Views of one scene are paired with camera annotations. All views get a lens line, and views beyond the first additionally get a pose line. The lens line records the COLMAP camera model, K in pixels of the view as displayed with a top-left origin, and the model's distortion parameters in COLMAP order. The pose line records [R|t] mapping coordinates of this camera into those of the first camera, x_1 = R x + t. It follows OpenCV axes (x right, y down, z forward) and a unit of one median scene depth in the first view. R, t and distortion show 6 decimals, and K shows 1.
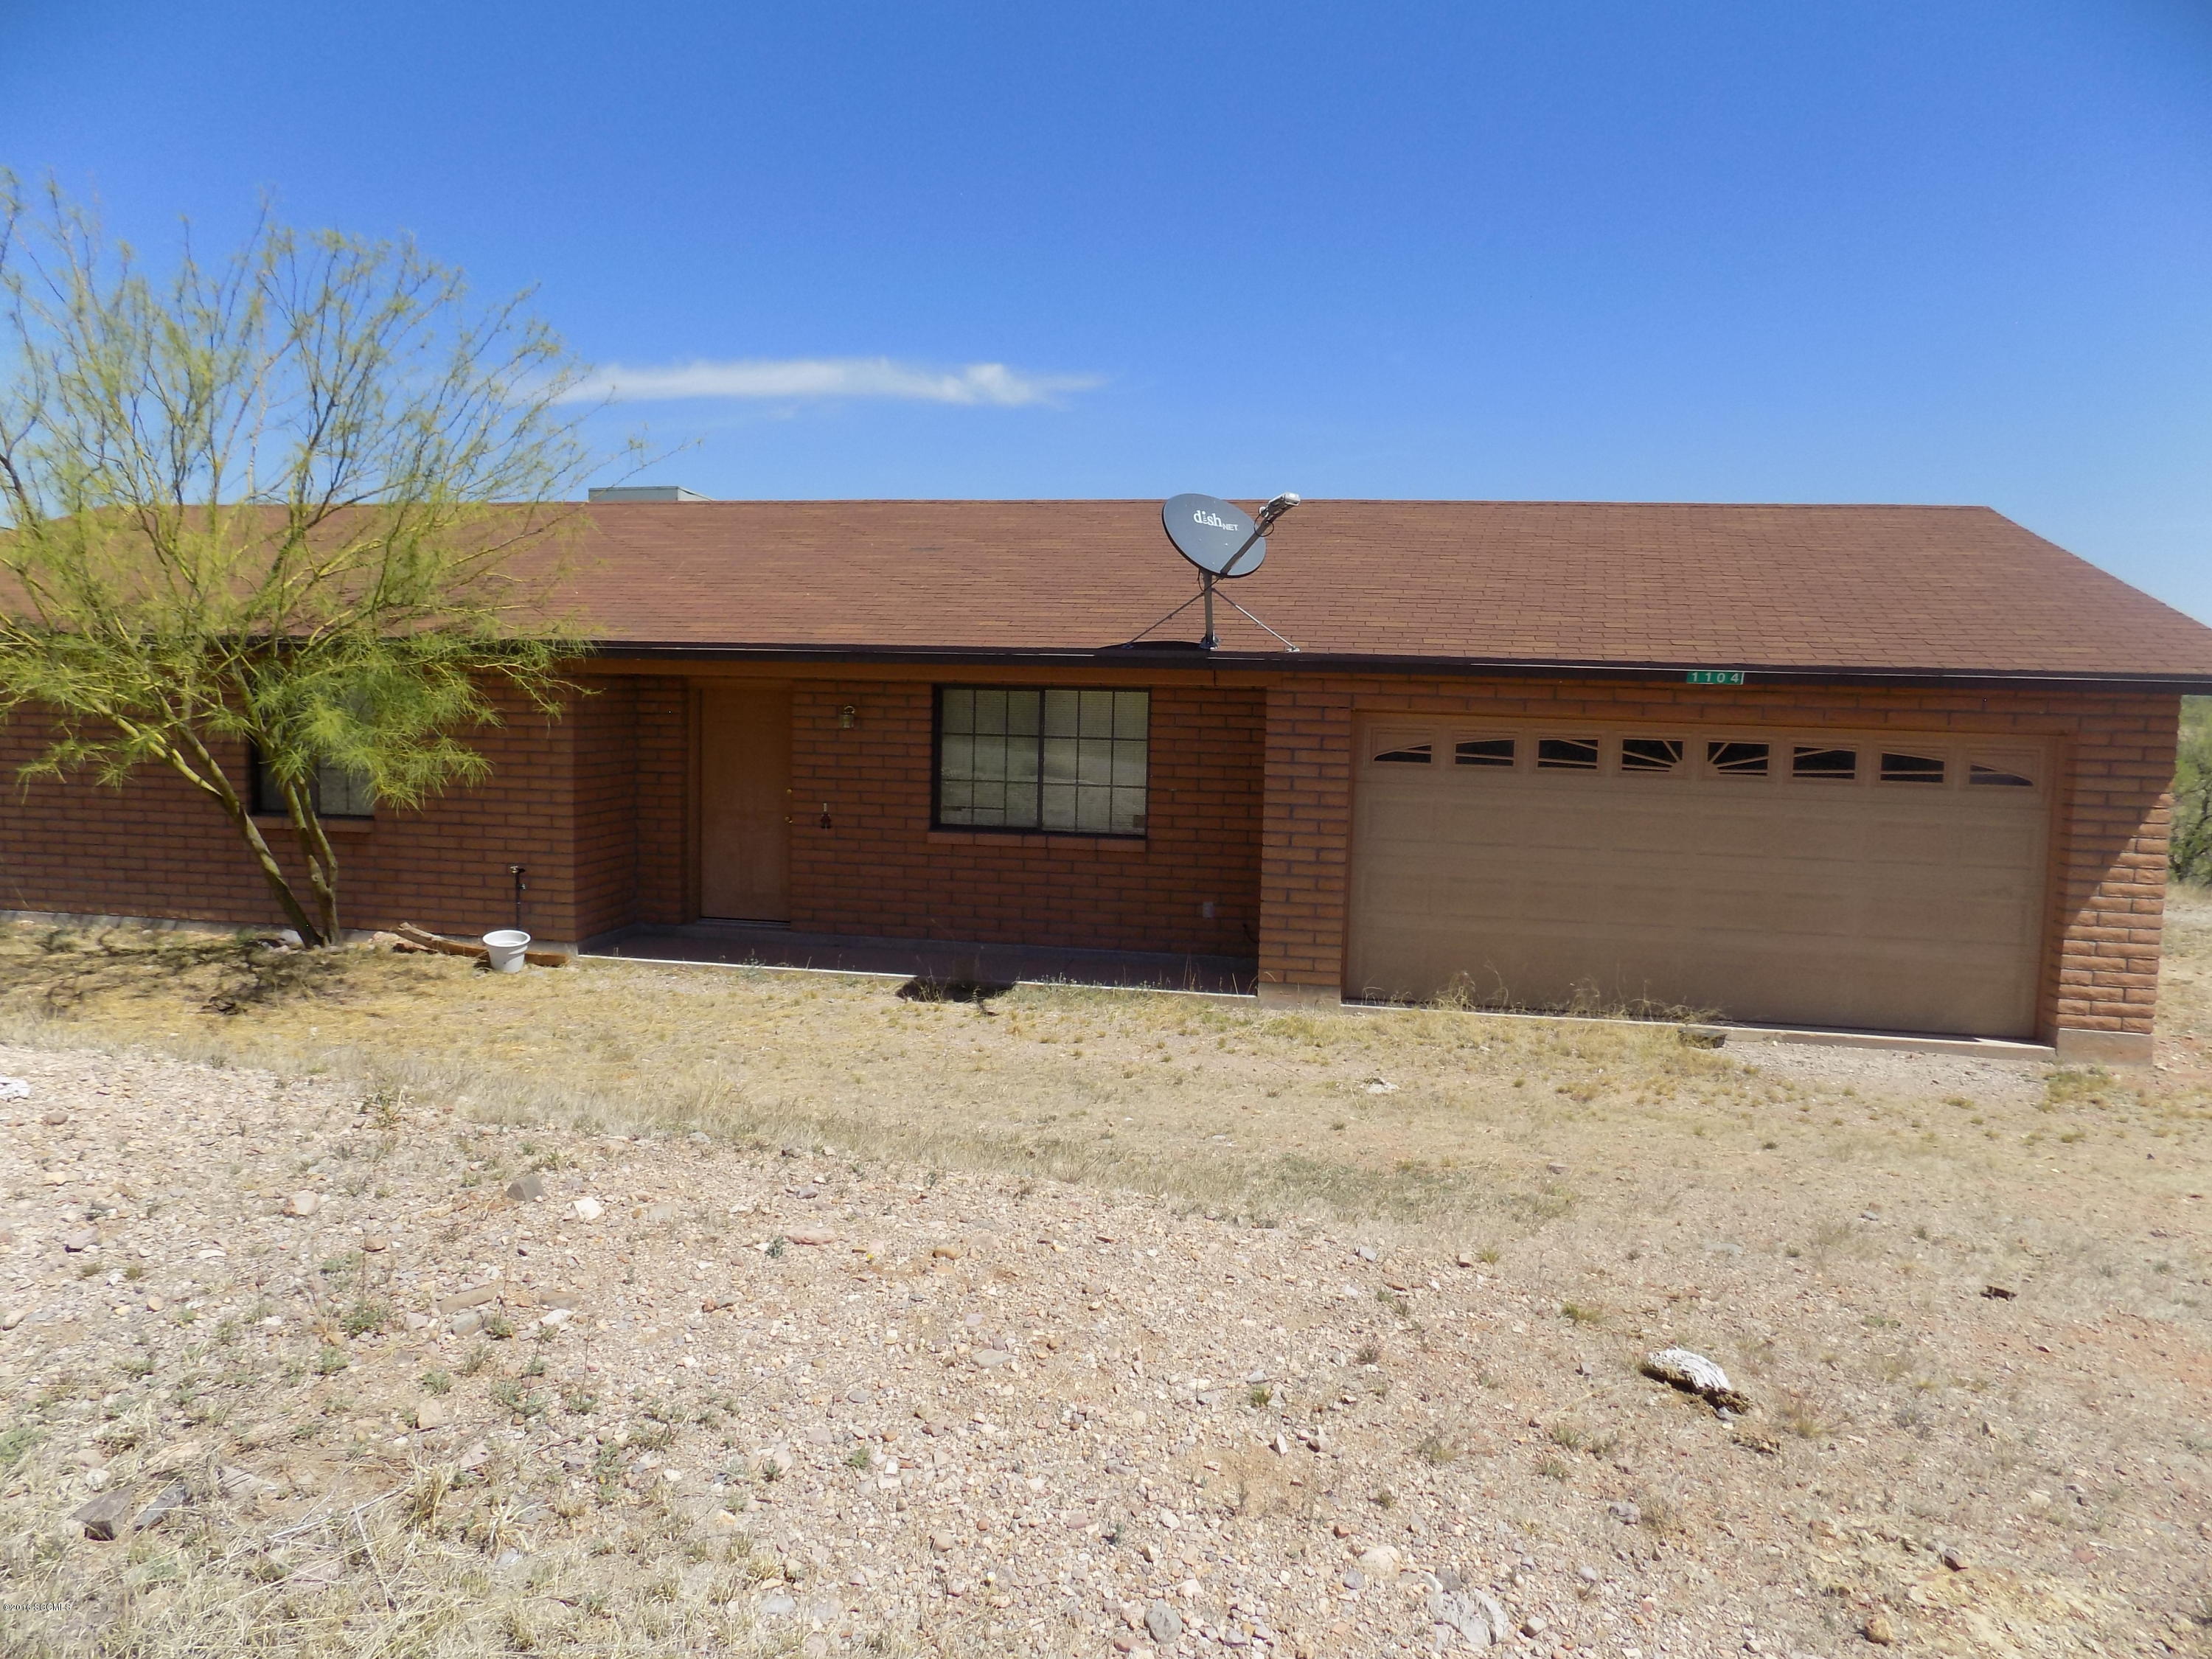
lens RADIAL K [[1459.2, 0, 1106.0], [0, 1459.2, 829.5], [0, 0, 1]] dist [-0.089956, 0.087580]
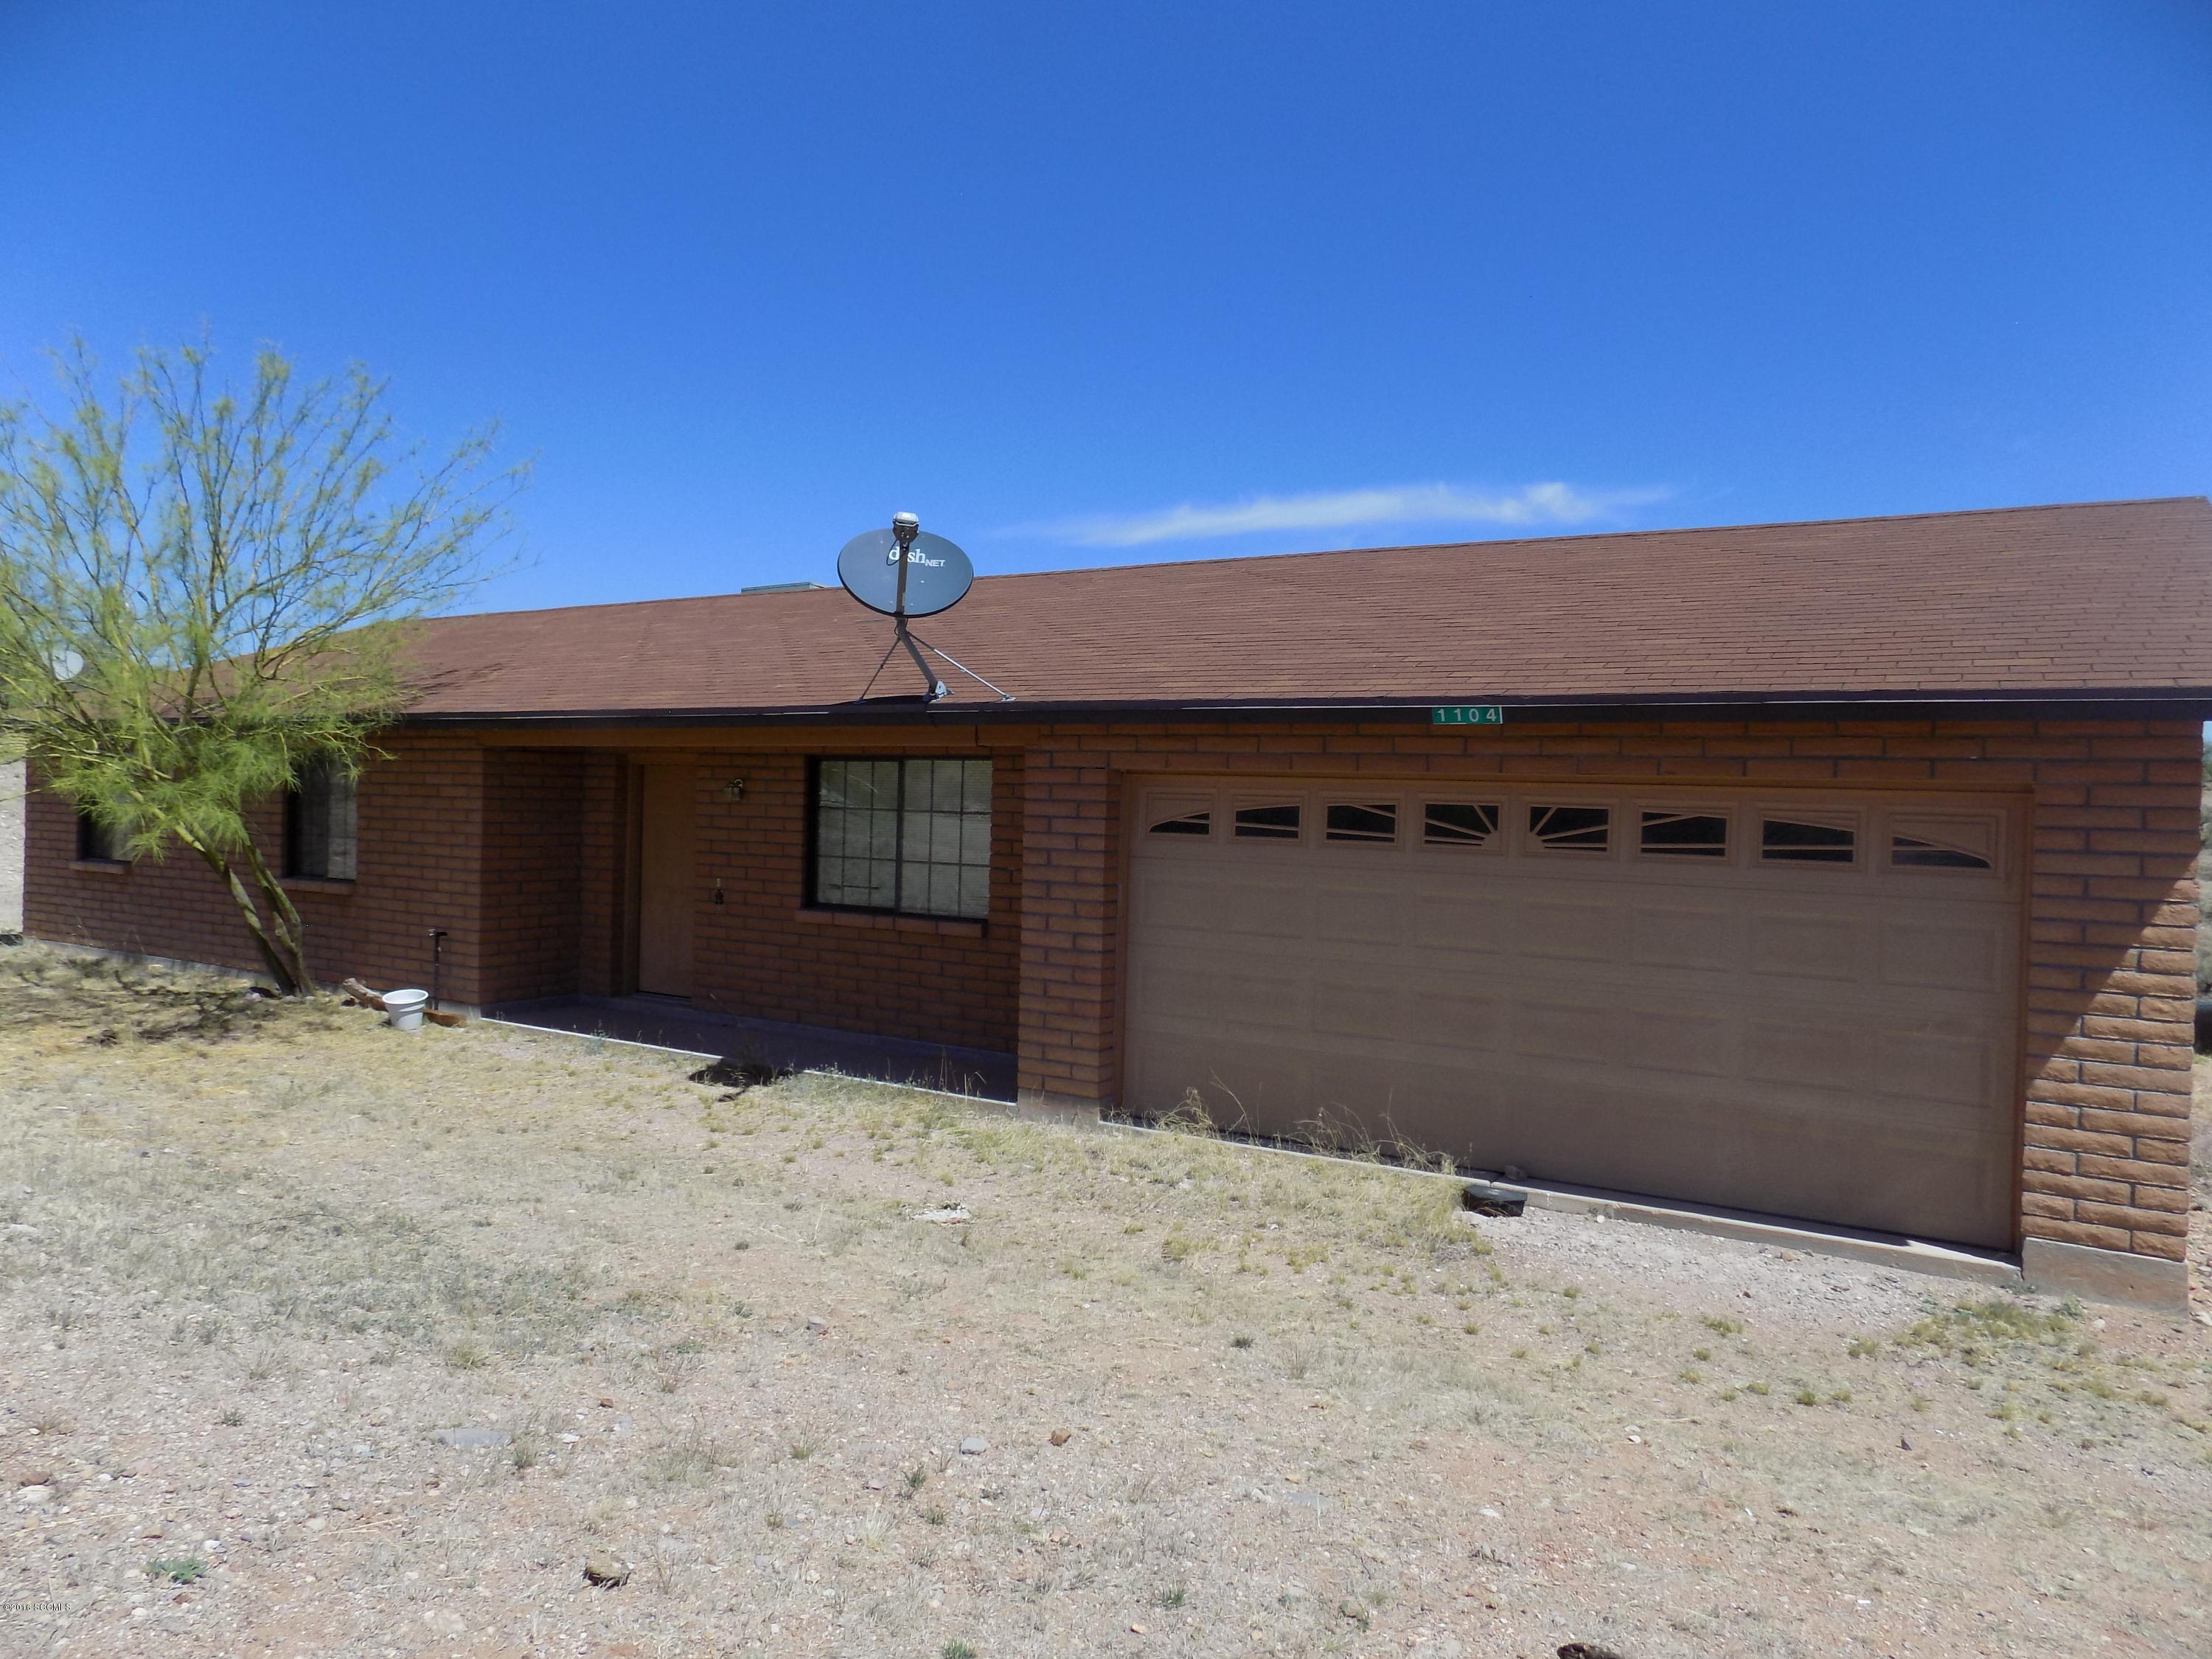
lens RADIAL K [[1459.2, 0, 1106.0], [0, 1459.2, 829.5], [0, 0, 1]] dist [-0.089956, 0.087580]
pose [[0.935537, 0.007033, -0.353159, 0.466538], [-0.036385, 0.996402, -0.076543, 0.017012], [0.351350, 0.084459, 0.932427, 0.209297]]
